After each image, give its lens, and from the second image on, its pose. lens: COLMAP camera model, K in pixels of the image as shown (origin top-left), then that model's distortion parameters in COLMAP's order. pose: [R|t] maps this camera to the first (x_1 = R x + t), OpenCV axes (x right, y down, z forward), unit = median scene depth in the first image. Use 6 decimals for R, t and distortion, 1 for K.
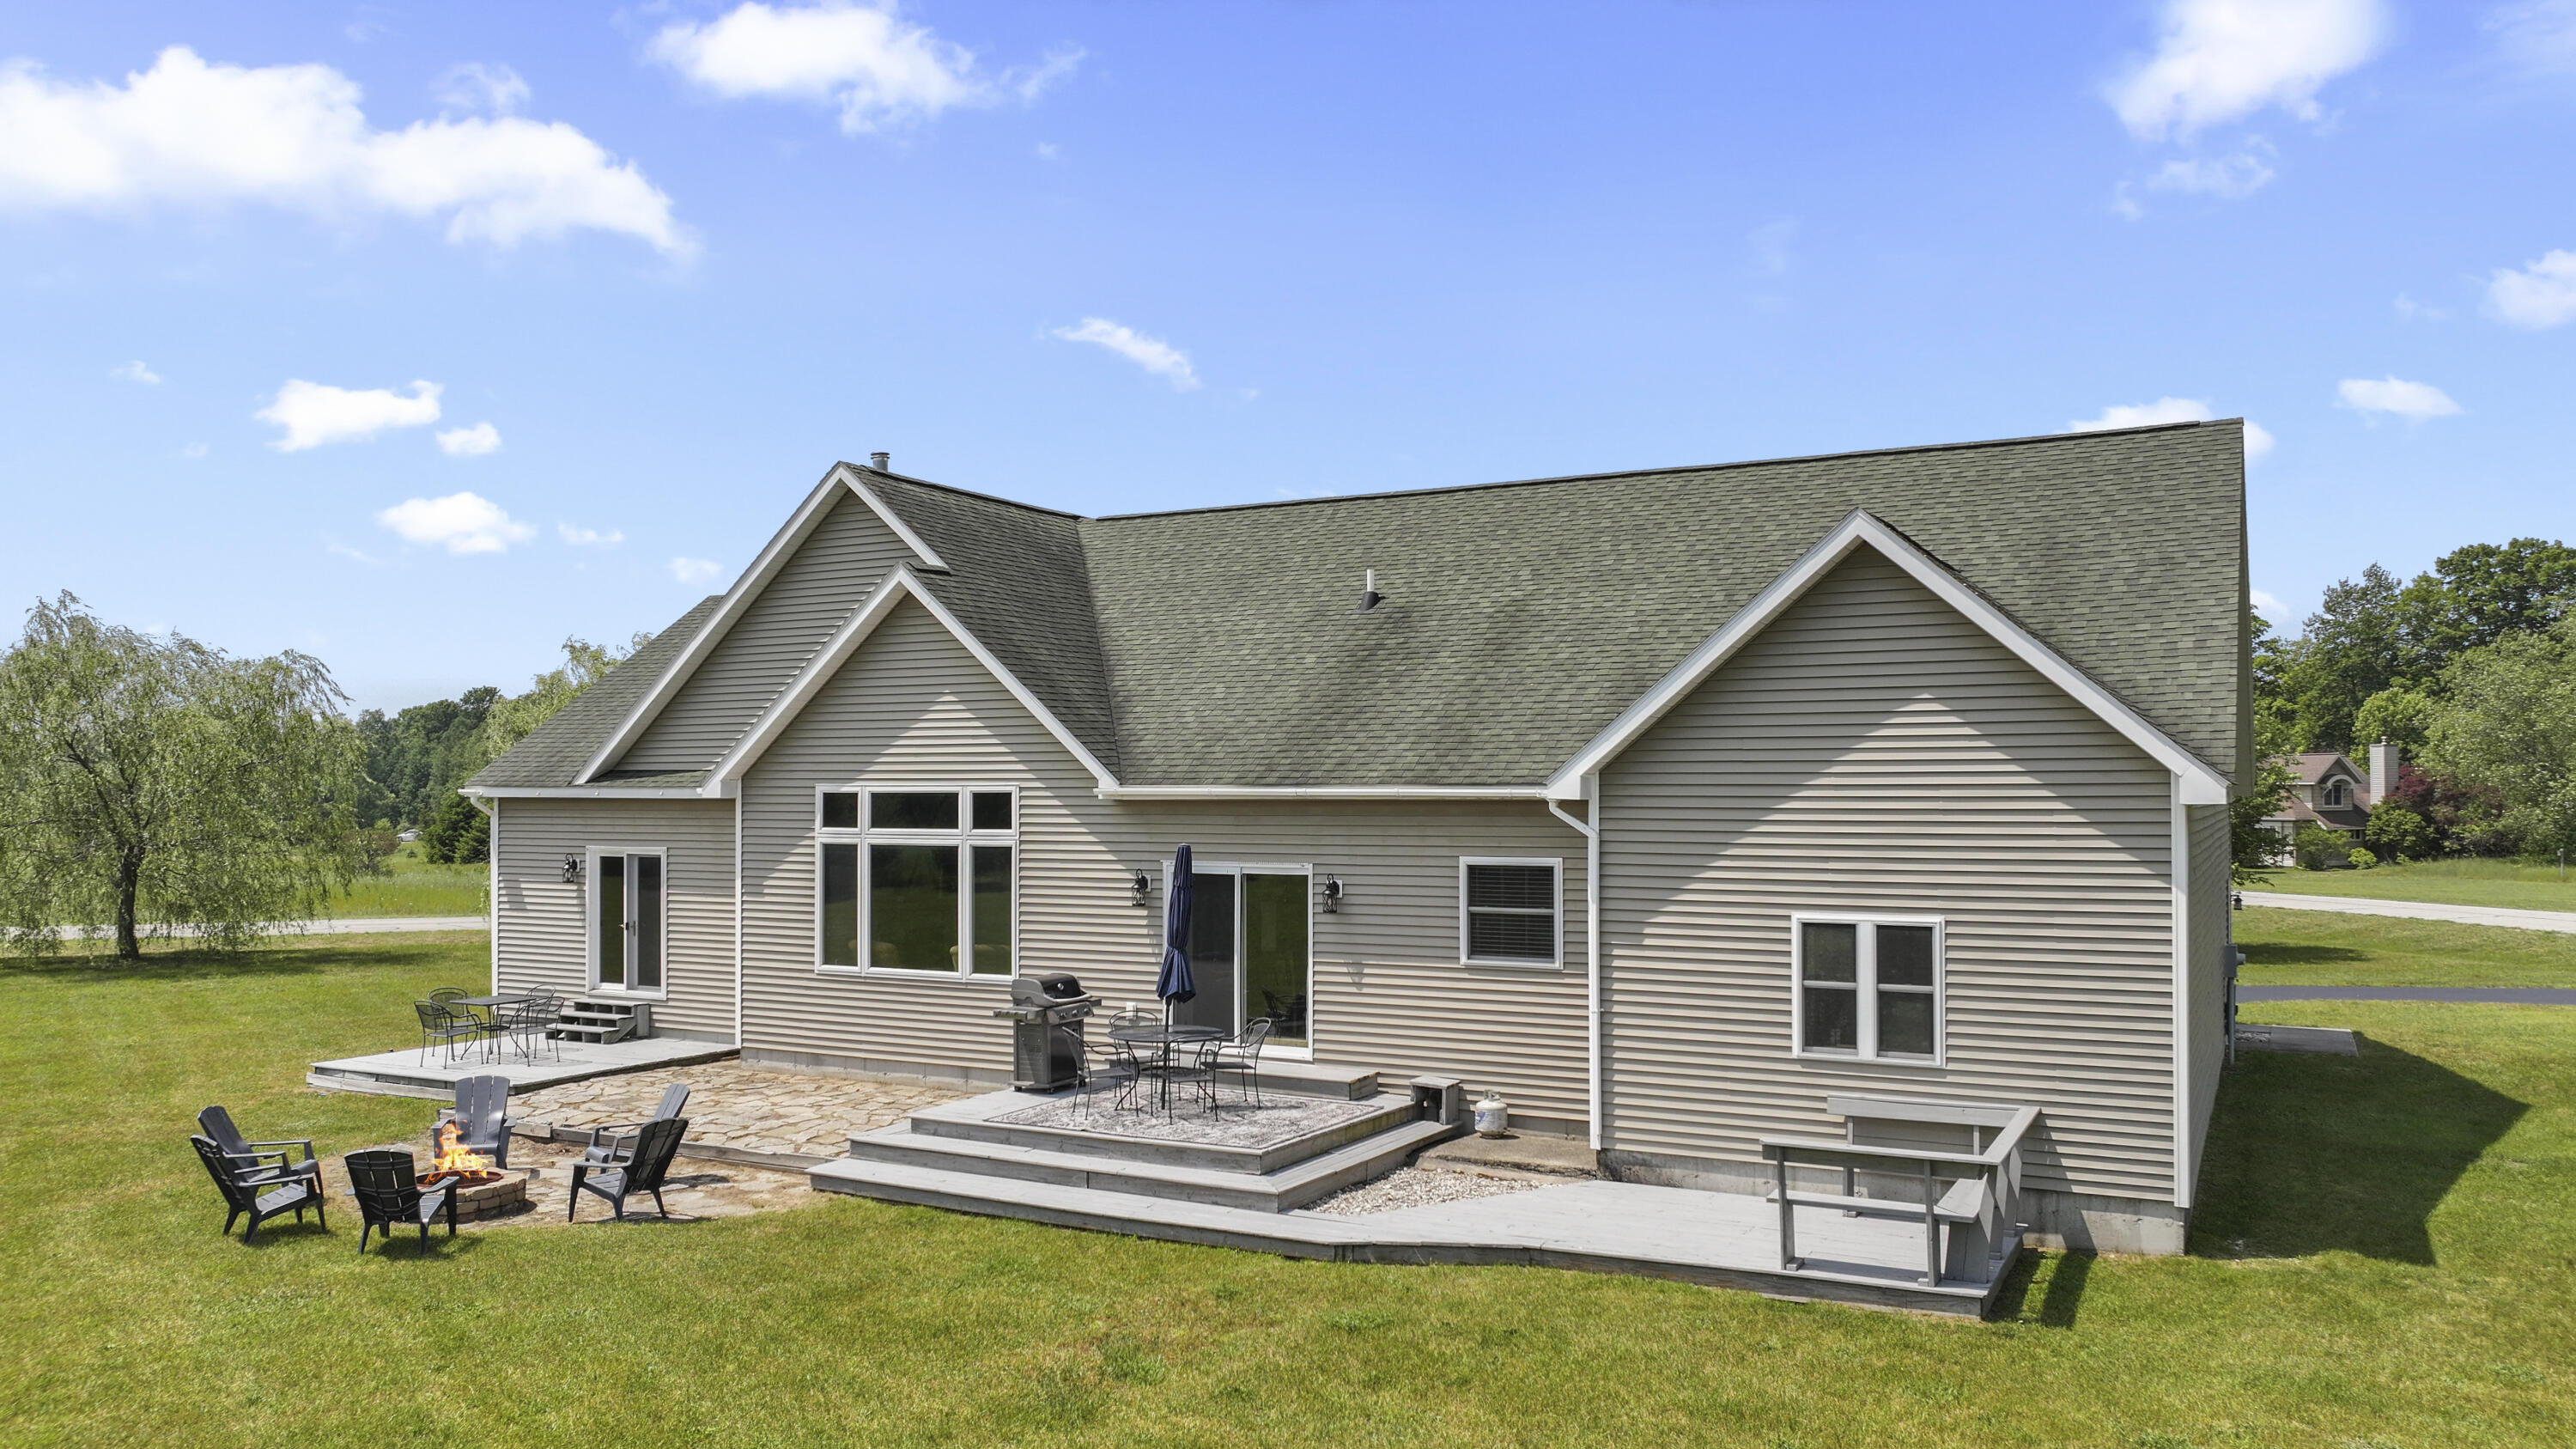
lens RADIAL K [[1784.3, 0, 1273.5], [0, 1784.3, 724.7], [0, 0, 1]] dist [-0.001728, -0.008031]
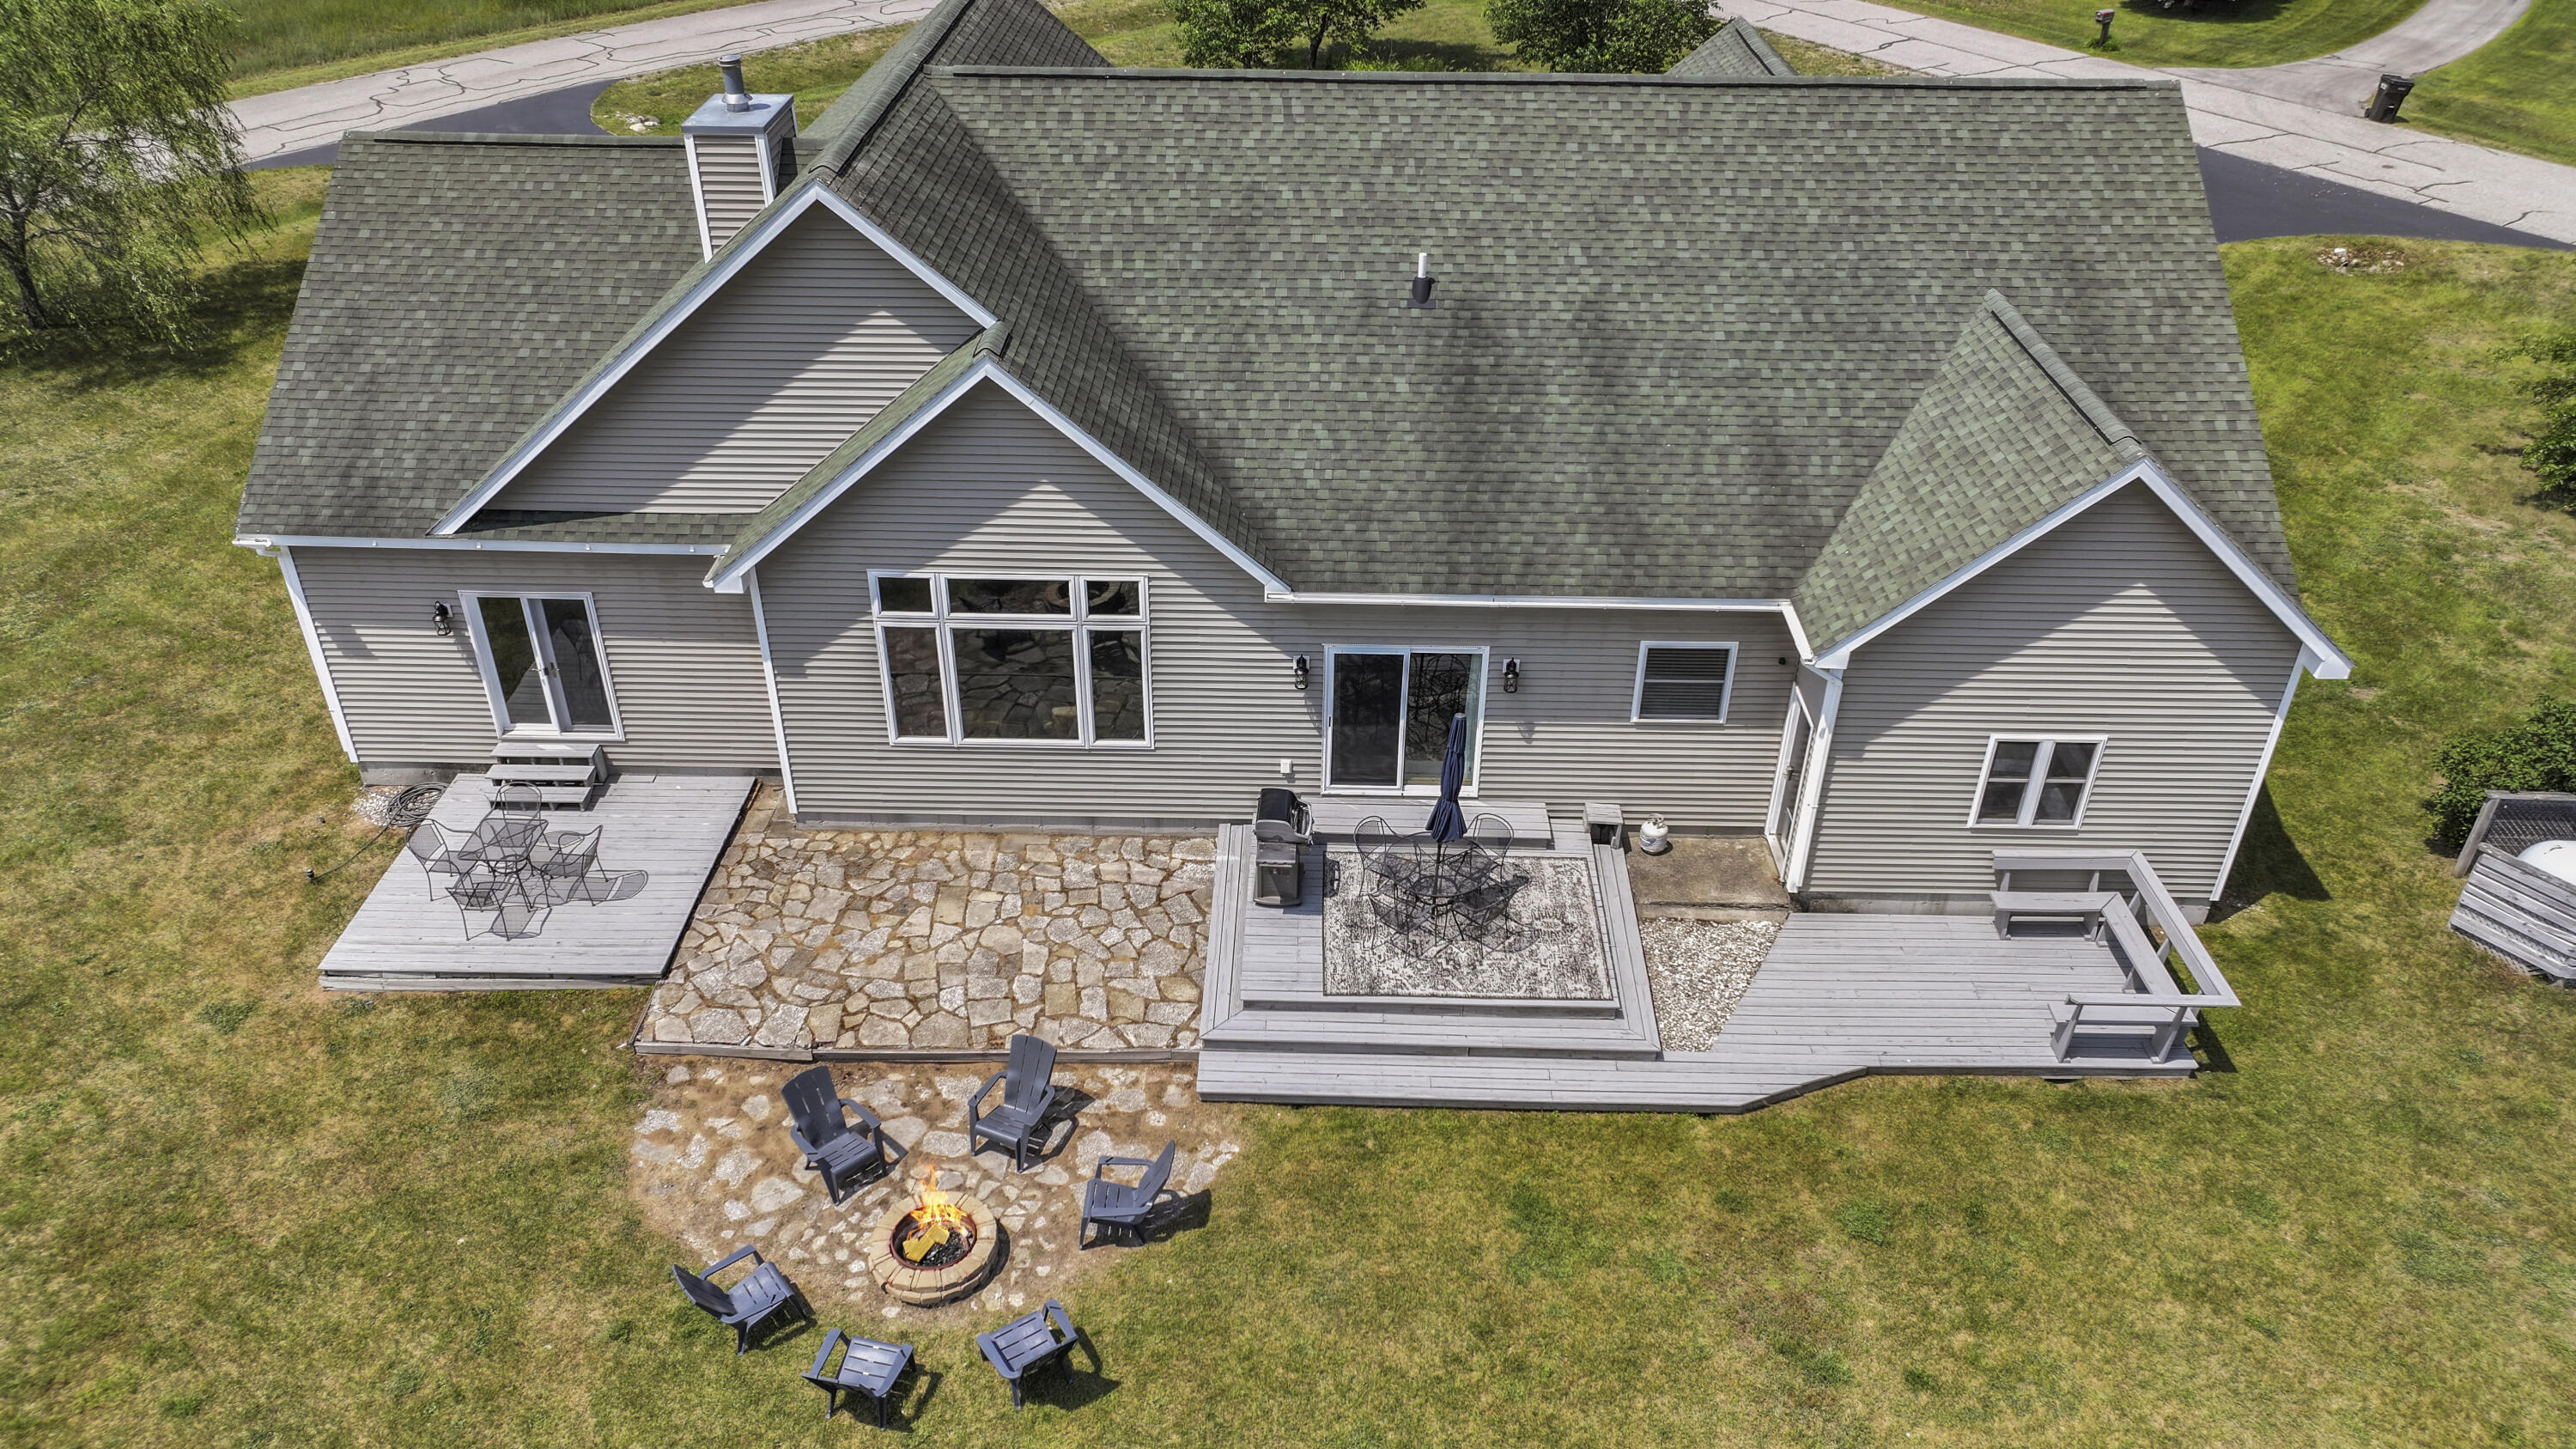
lens RADIAL K [[1784.3, 0, 1287.4], [0, 1784.3, 720.3], [0, 0, 1]] dist [-0.001728, -0.008031]
pose [[0.894120, -0.237659, 0.379563, -0.452598], [-0.013884, 0.832446, 0.553932, -0.427827], [-0.447613, -0.500552, 0.741007, 0.218458]]
